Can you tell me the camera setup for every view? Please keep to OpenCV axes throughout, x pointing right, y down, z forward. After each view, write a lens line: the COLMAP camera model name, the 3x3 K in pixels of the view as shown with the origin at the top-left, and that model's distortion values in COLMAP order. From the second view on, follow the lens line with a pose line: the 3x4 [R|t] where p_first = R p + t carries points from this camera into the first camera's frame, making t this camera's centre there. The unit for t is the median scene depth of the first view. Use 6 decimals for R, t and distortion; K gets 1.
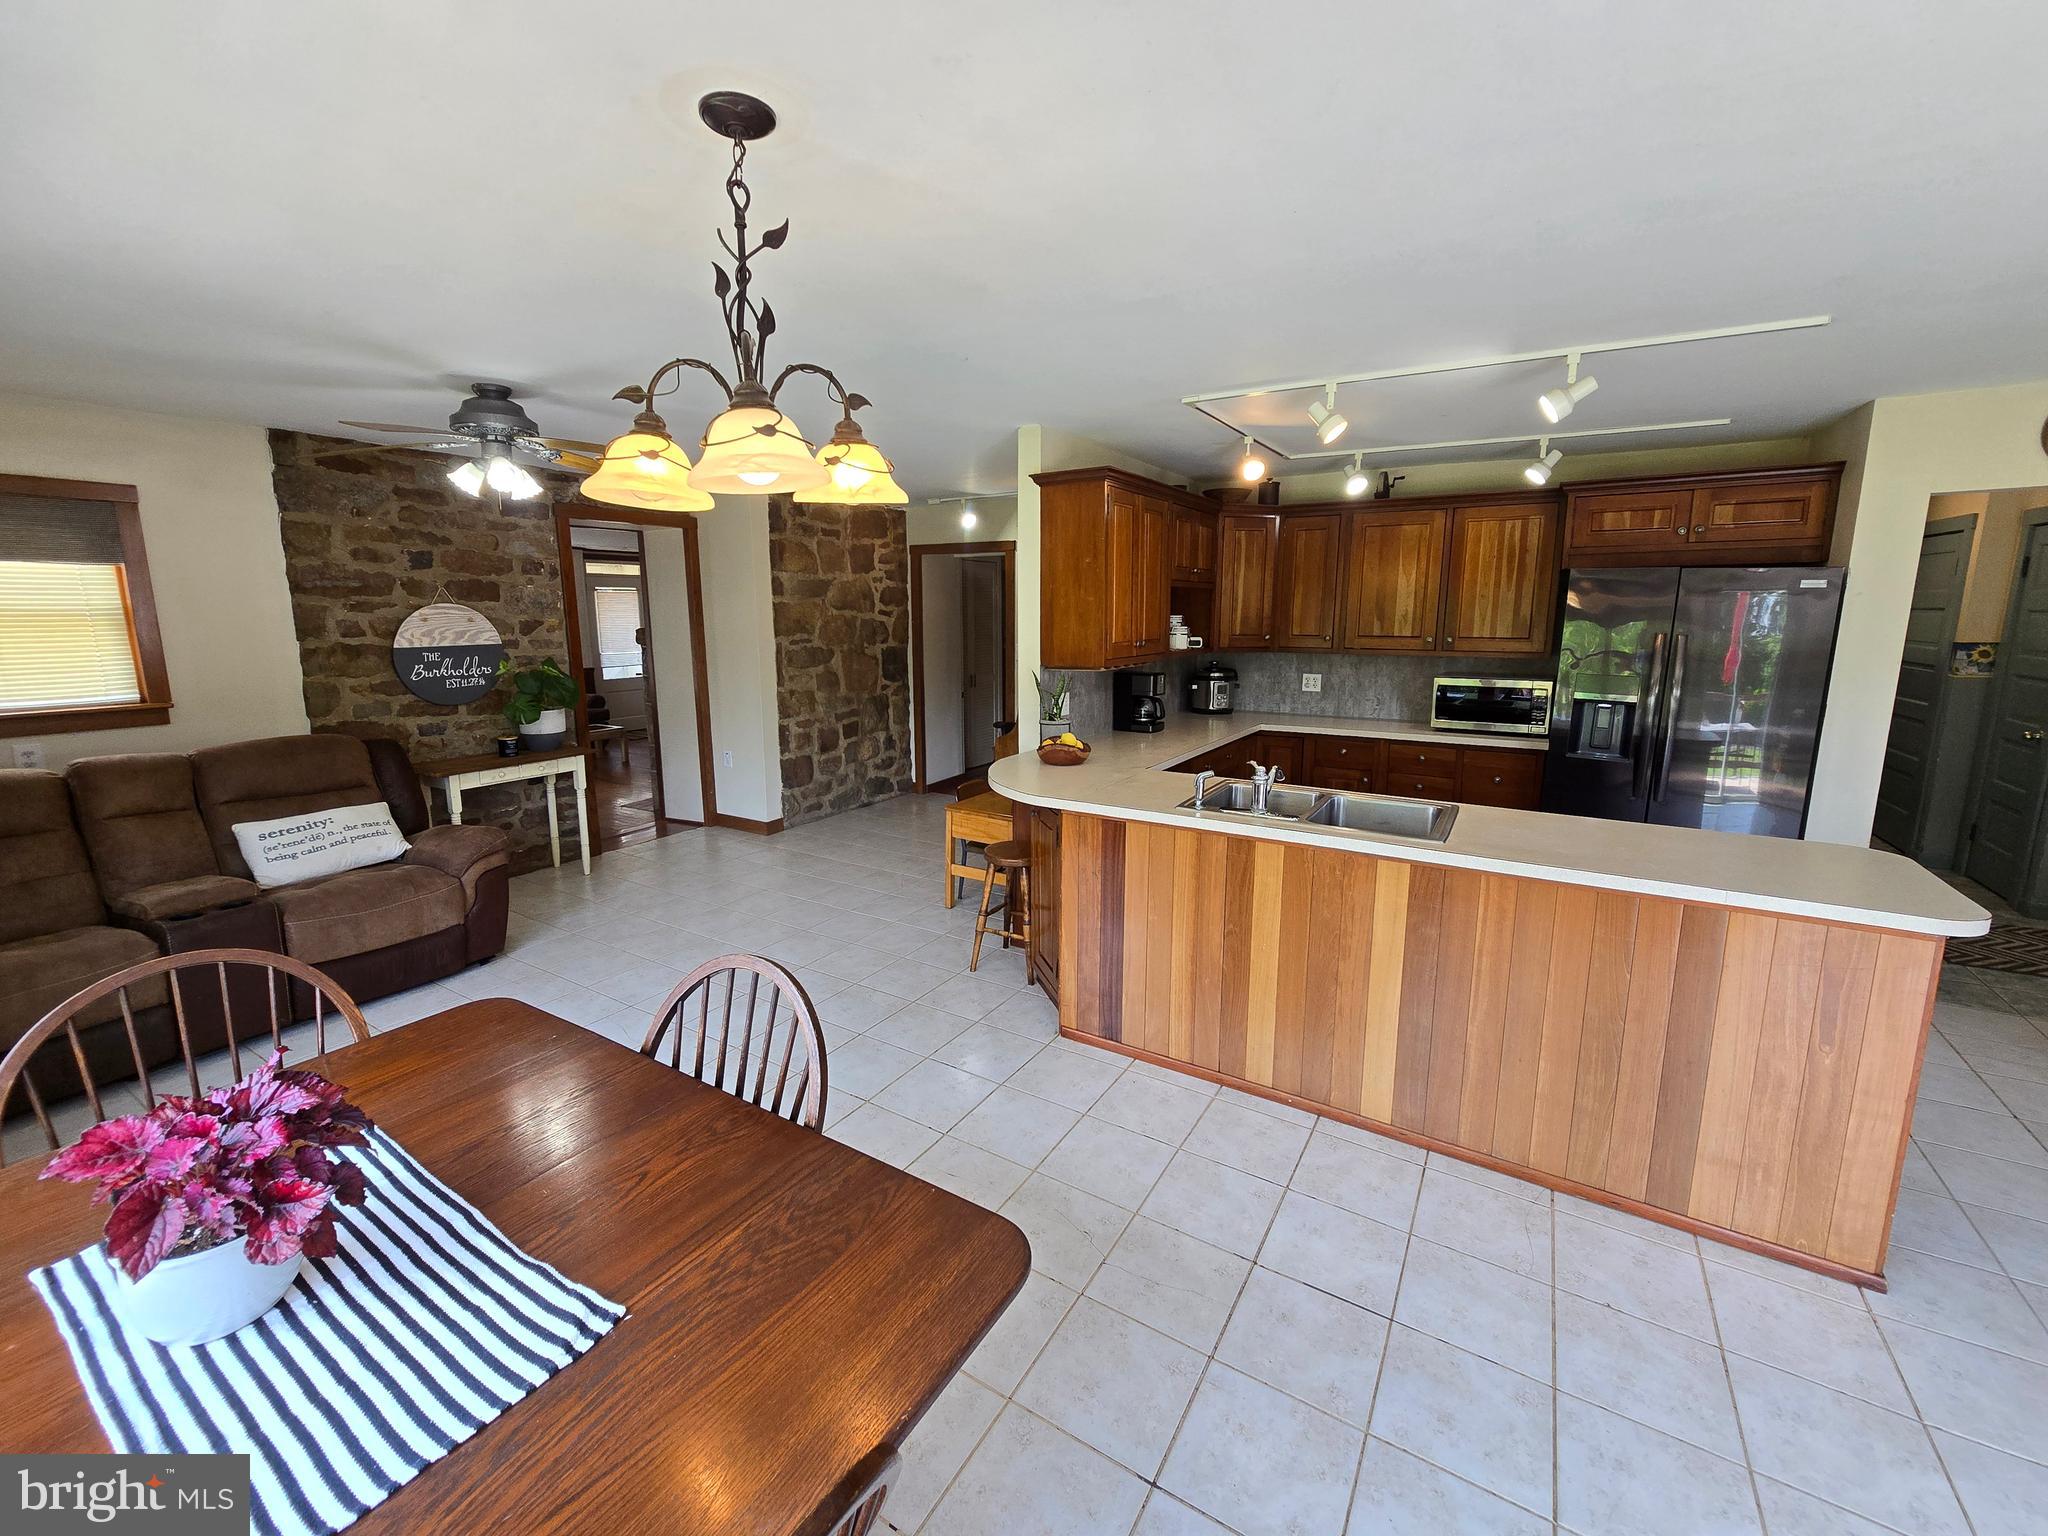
lens RADIAL K [[838.0, 0, 1018.3], [0, 838.0, 748.5], [0, 0, 1]] dist [-0.001233, -0.000624]
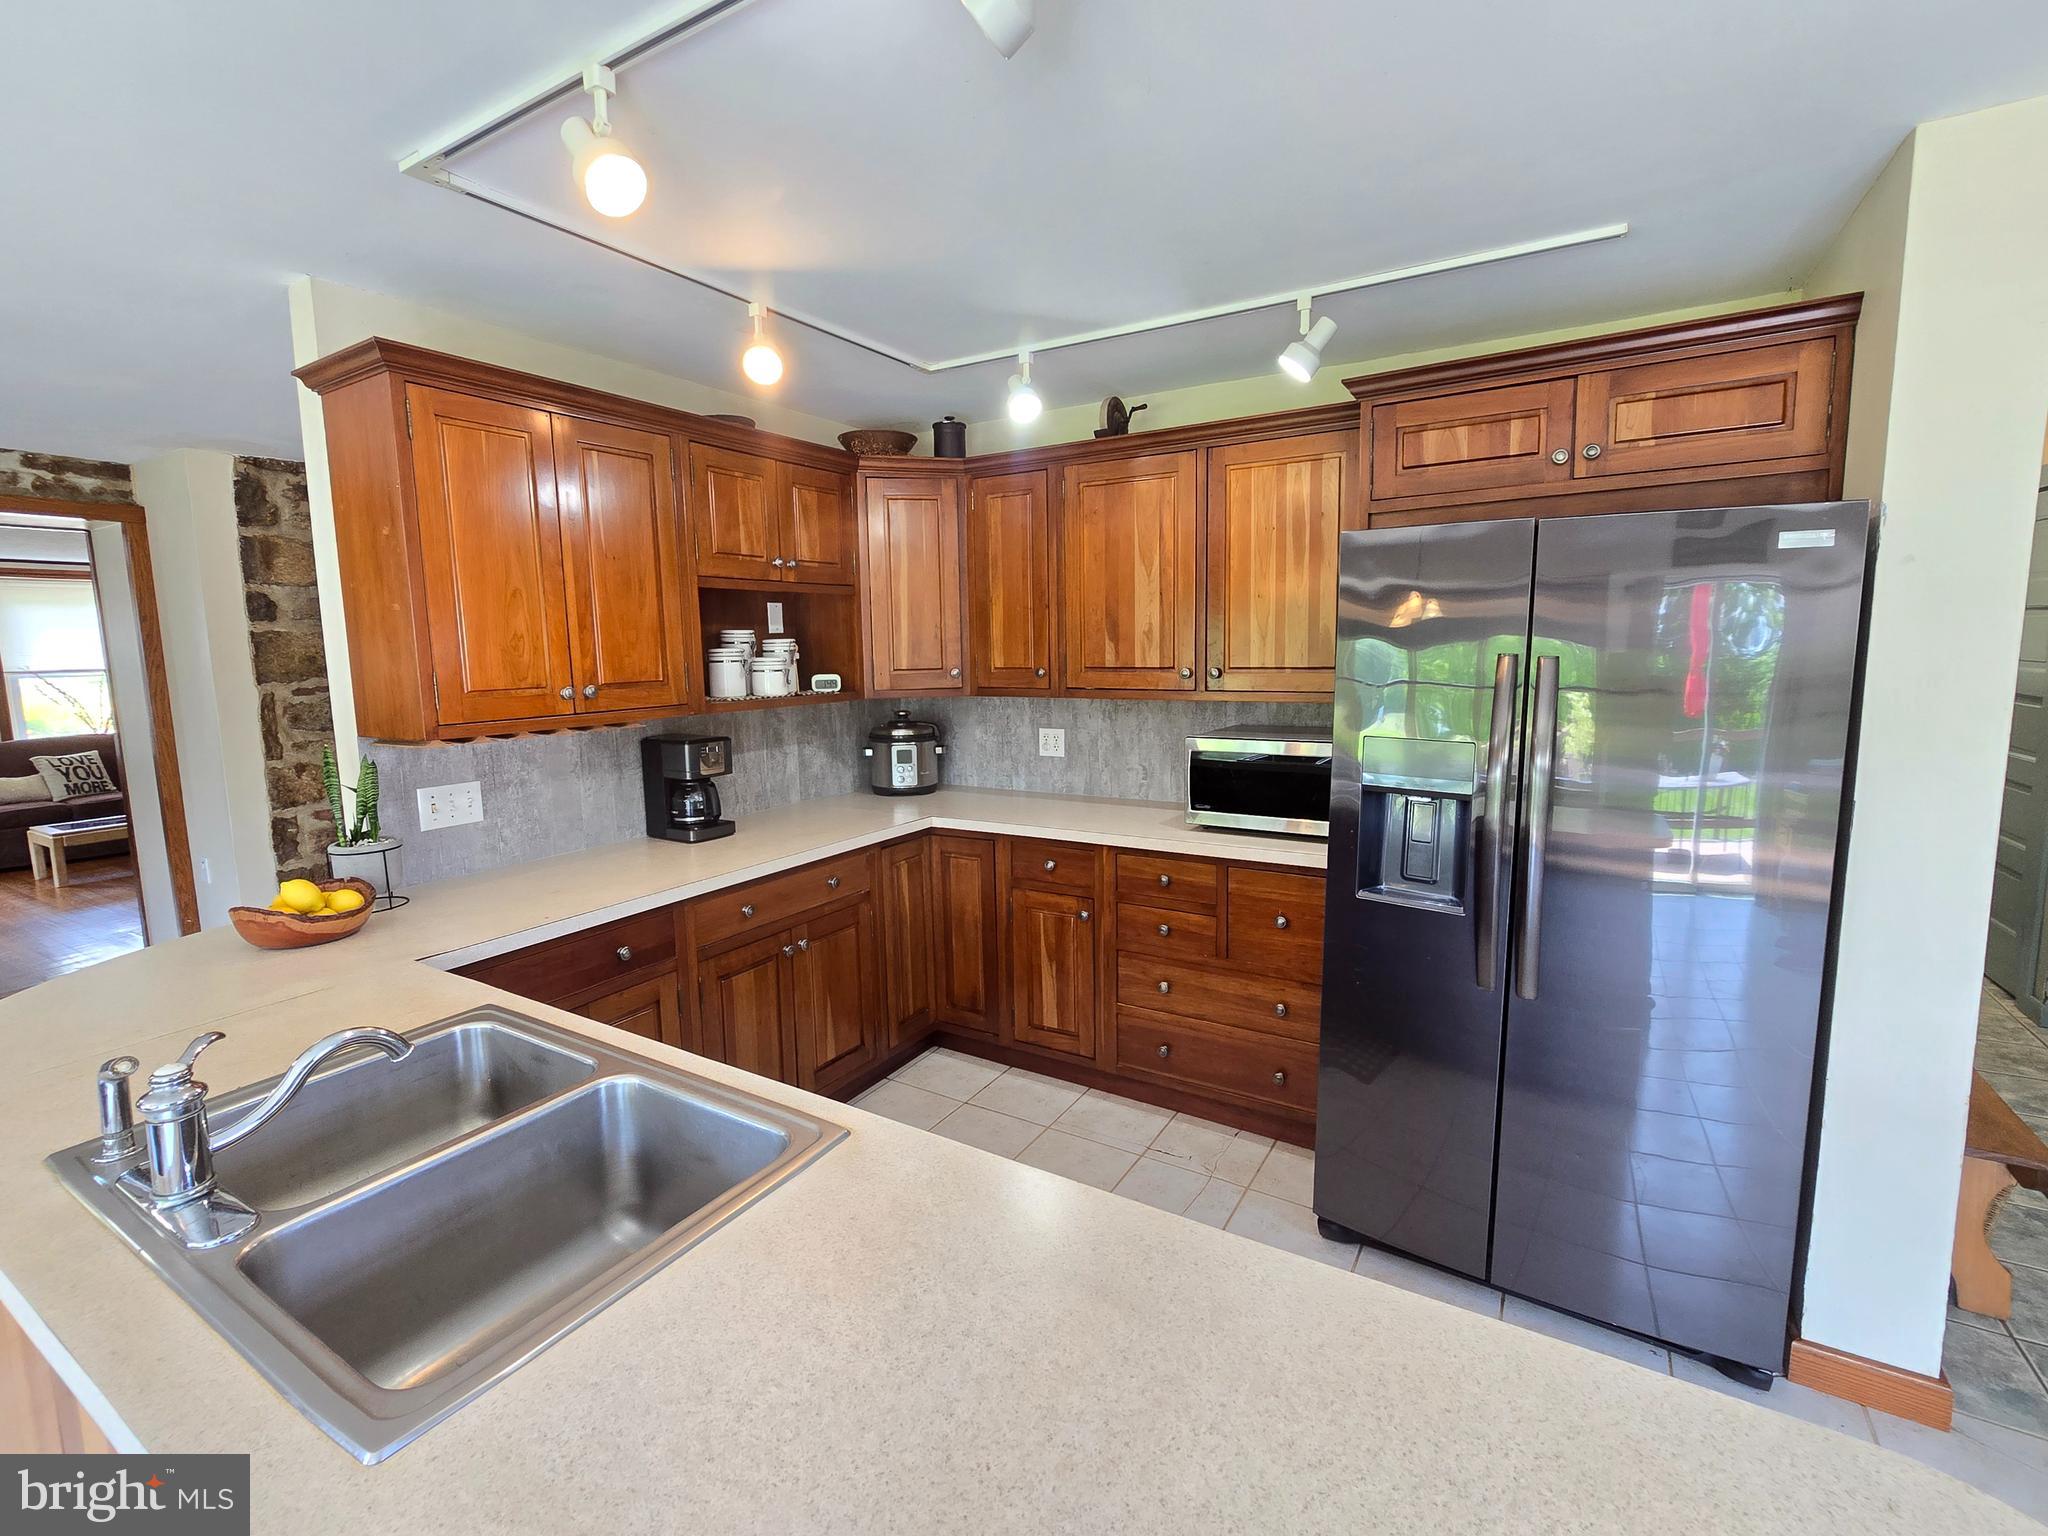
lens RADIAL K [[905.9, 0, 1017.7], [0, 905.9, 748.4], [0, 0, 1]] dist [-0.000688, -0.000198]
pose [[0.999832, -0.017663, 0.004809, 0.389771], [0.017875, 0.998672, -0.048323, -0.050768], [-0.003949, 0.048401, 0.998820, 0.389065]]
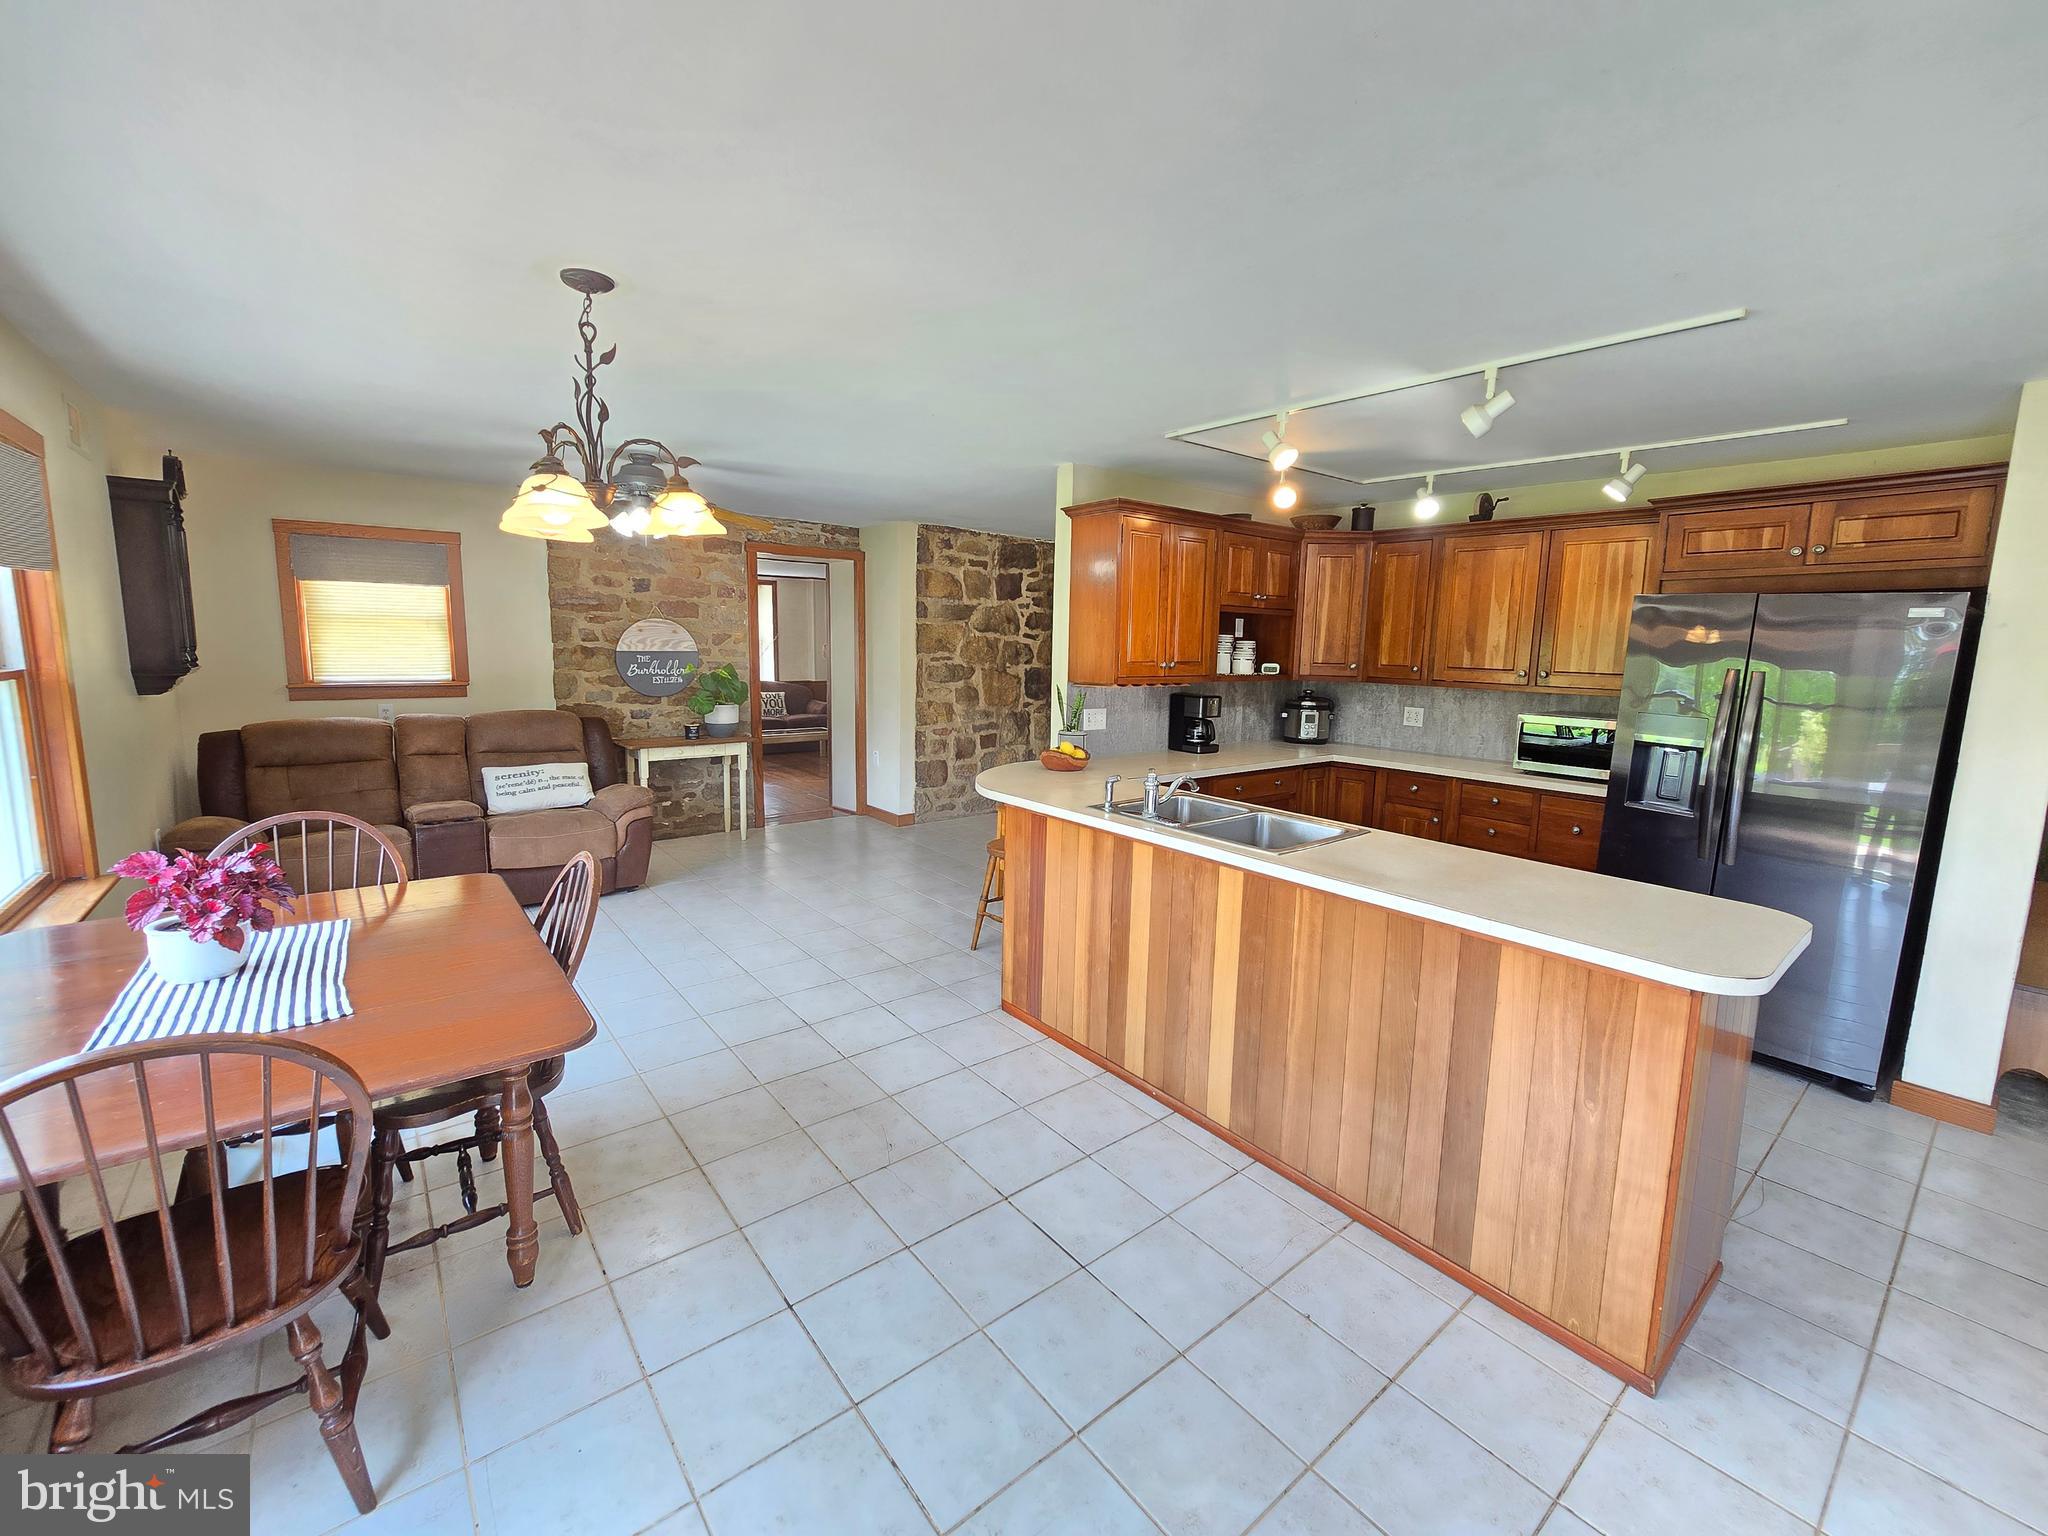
lens RADIAL K [[838.0, 0, 1018.3], [0, 838.0, 748.5], [0, 0, 1]] dist [-0.001233, -0.000624]
pose [[0.942986, 0.064638, -0.326496, 0.292402], [-0.077095, 0.996702, -0.025342, 0.018563], [0.323781, 0.049068, 0.944859, -0.039703]]
